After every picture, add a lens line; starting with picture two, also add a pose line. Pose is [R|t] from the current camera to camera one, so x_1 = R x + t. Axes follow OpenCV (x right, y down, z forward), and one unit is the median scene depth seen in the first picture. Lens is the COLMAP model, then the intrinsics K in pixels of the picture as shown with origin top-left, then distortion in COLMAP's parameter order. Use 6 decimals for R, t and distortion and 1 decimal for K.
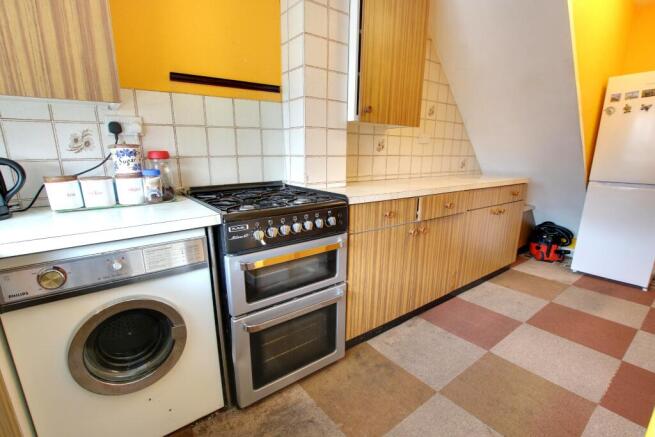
lens RADIAL K [[302.2, 0, 326.1], [0, 302.2, 230.7], [0, 0, 1]] dist [-0.034848, 0.000011]
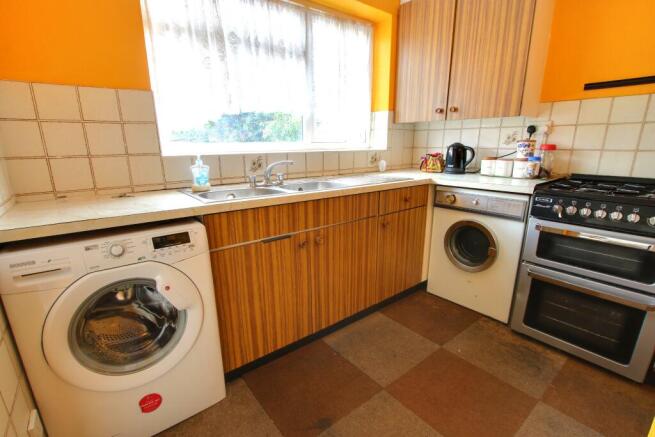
lens RADIAL K [[302.2, 0, 326.1], [0, 302.2, 230.7], [0, 0, 1]] dist [-0.034848, 0.000011]
pose [[0.023254, 0.273072, -0.961713, 0.949349], [-0.243214, 0.934617, 0.259497, 0.013860], [0.969694, 0.227867, 0.088149, -0.077590]]
